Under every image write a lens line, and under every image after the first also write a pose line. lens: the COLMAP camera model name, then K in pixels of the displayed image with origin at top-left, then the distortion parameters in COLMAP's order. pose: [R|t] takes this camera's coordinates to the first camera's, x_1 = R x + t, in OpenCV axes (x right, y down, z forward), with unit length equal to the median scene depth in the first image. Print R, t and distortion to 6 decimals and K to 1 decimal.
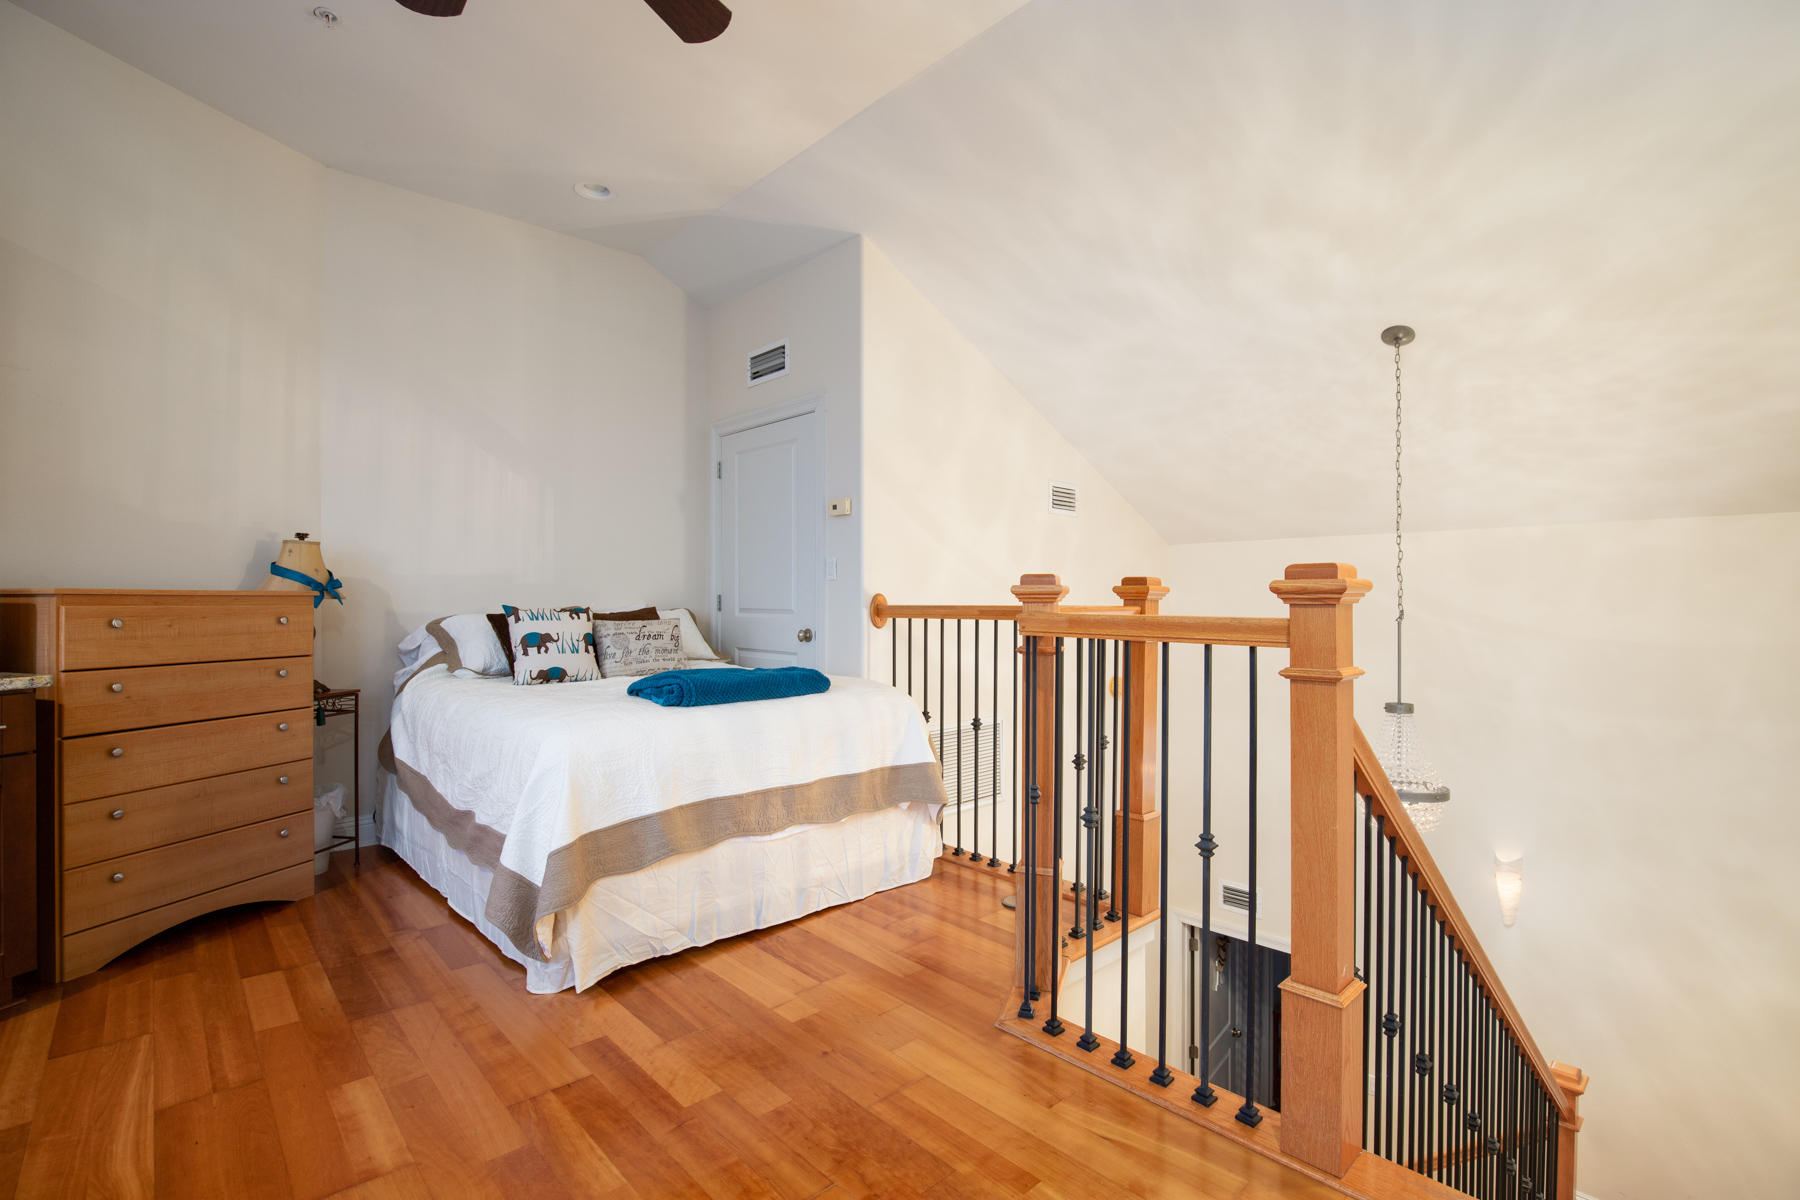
lens RADIAL K [[888.6, 0, 900.0], [0, 888.6, 600.0], [0, 0, 1]] dist [-0.001467, -0.000712]
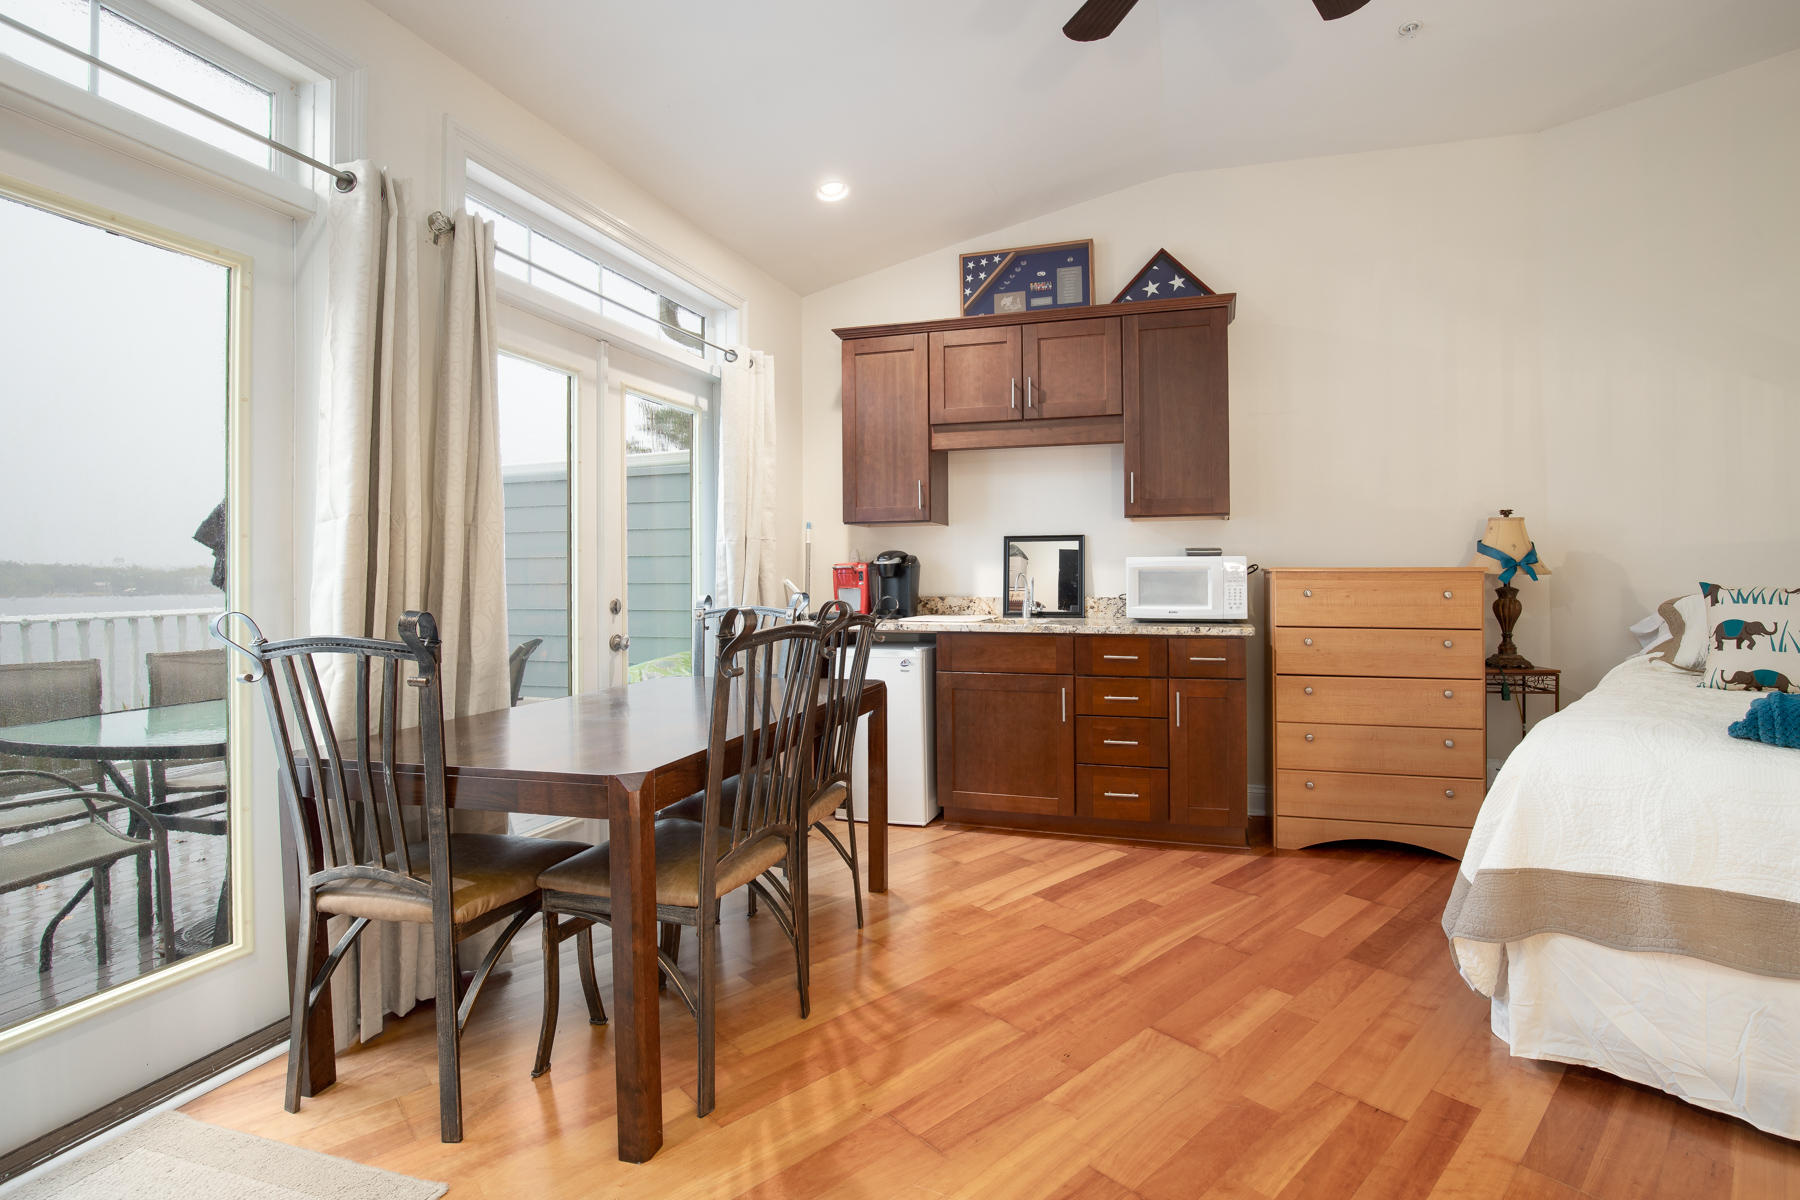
lens RADIAL K [[839.7, 0, 906.5], [0, 839.7, 586.9], [0, 0, 1]] dist [0.001398, 0.000603]
pose [[-0.009187, 0.013195, -0.999871, 0.361346], [0.001401, 0.999912, 0.013183, -0.001012], [0.999957, -0.001280, -0.009205, 0.392725]]
